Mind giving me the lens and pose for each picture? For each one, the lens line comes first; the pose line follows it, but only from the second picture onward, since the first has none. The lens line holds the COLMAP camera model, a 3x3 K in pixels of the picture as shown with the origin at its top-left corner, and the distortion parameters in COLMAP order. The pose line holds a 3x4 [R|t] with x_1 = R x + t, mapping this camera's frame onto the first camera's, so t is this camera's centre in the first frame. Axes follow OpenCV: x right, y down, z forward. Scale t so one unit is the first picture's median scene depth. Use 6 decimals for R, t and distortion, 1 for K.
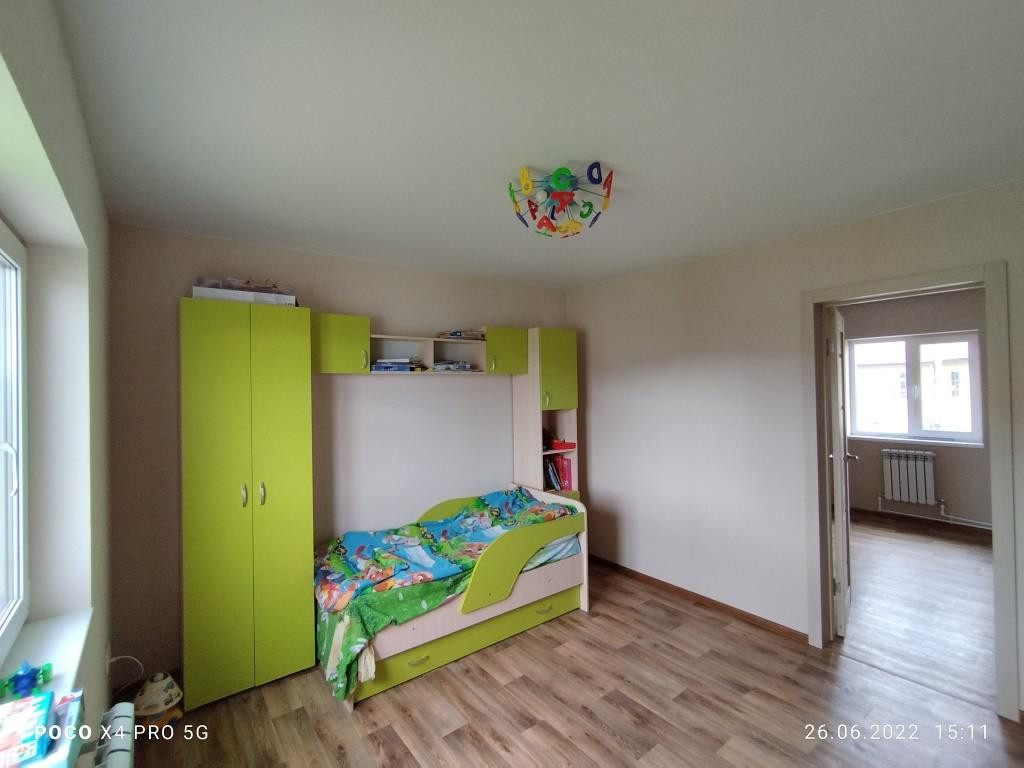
lens RADIAL K [[466.0, 0, 521.6], [0, 466.0, 378.6], [0, 0, 1]] dist [0.003332, 0.000415]
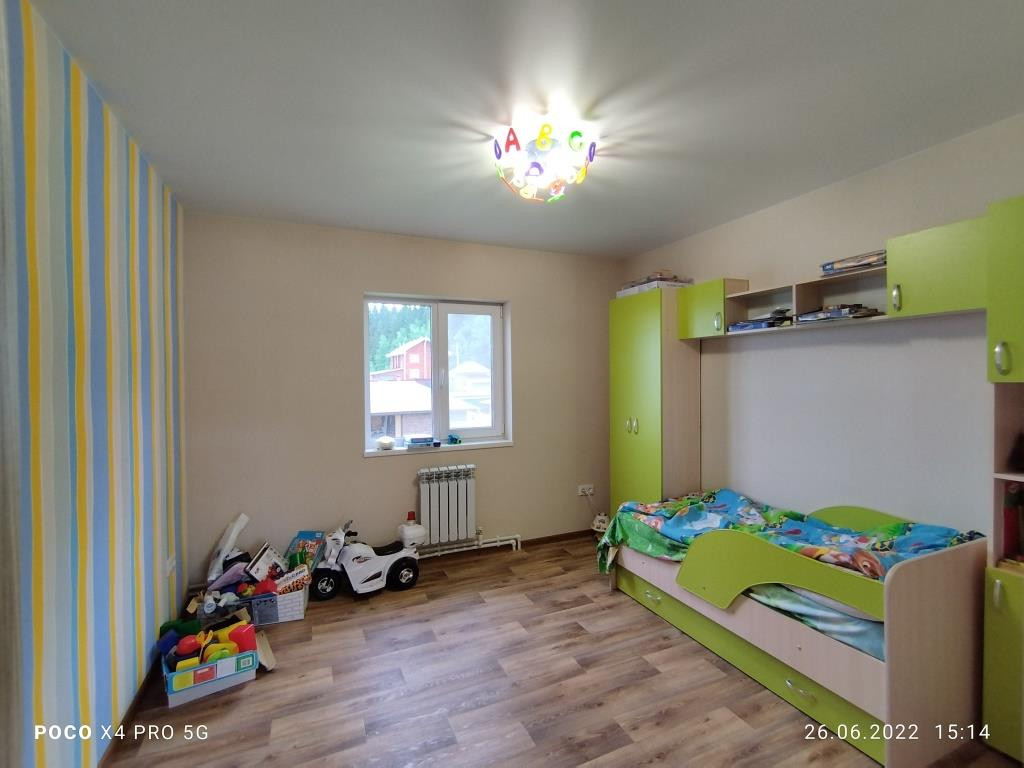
lens RADIAL K [[466.0, 0, 506.9], [0, 466.0, 381.6], [0, 0, 1]] dist [0.003332, 0.000415]
pose [[-0.244895, 0.030079, -0.969083, 0.874859], [0.027372, 0.999335, 0.024101, 0.059061], [0.969163, -0.020624, -0.245555, 0.911013]]
